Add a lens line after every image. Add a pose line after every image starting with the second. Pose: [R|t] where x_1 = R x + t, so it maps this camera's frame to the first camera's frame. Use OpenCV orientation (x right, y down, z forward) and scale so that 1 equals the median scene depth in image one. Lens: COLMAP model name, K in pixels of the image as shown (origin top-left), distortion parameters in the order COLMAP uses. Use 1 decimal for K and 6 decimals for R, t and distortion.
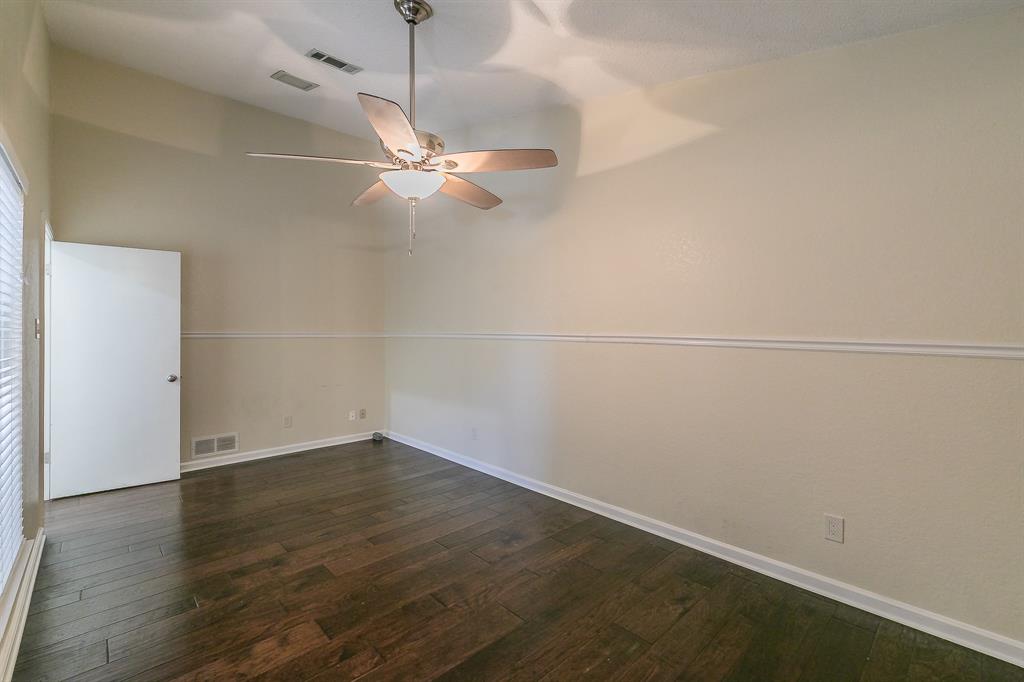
lens RADIAL K [[443.1, 0, 515.4], [0, 443.1, 331.6], [0, 0, 1]] dist [0.001625, 0.000227]
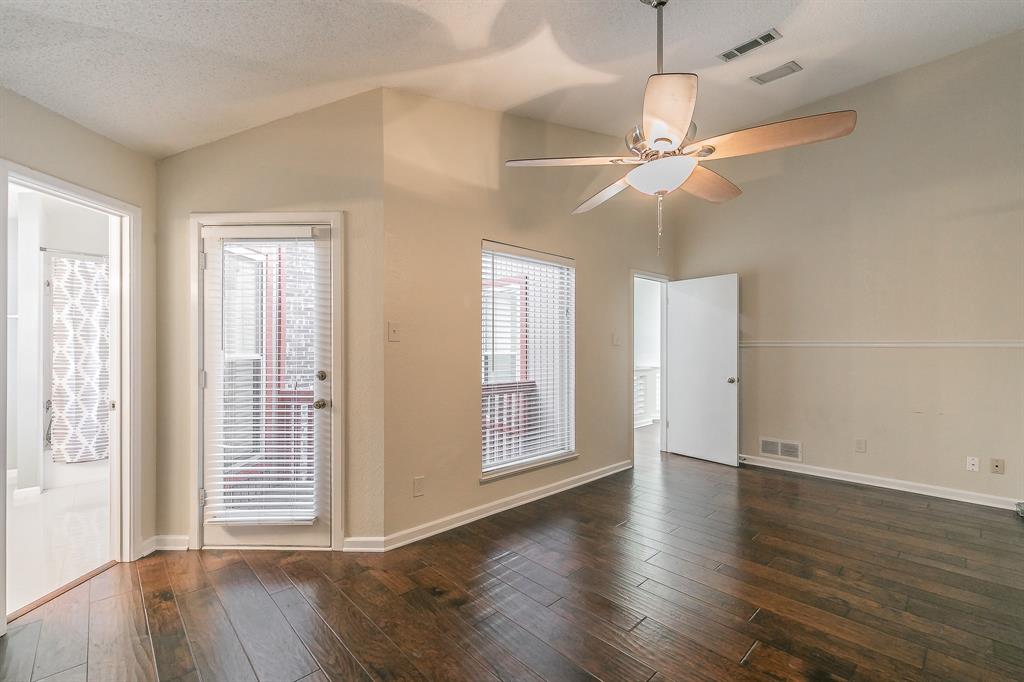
lens RADIAL K [[436.0, 0, 509.5], [0, 436.0, 345.1], [0, 0, 1]] dist [0.000494, -0.000035]
pose [[-0.013059, -0.007501, -0.999887, 0.491887], [0.002153, 0.999969, -0.007530, 0.022202], [0.999912, -0.002251, -0.013043, 0.502405]]
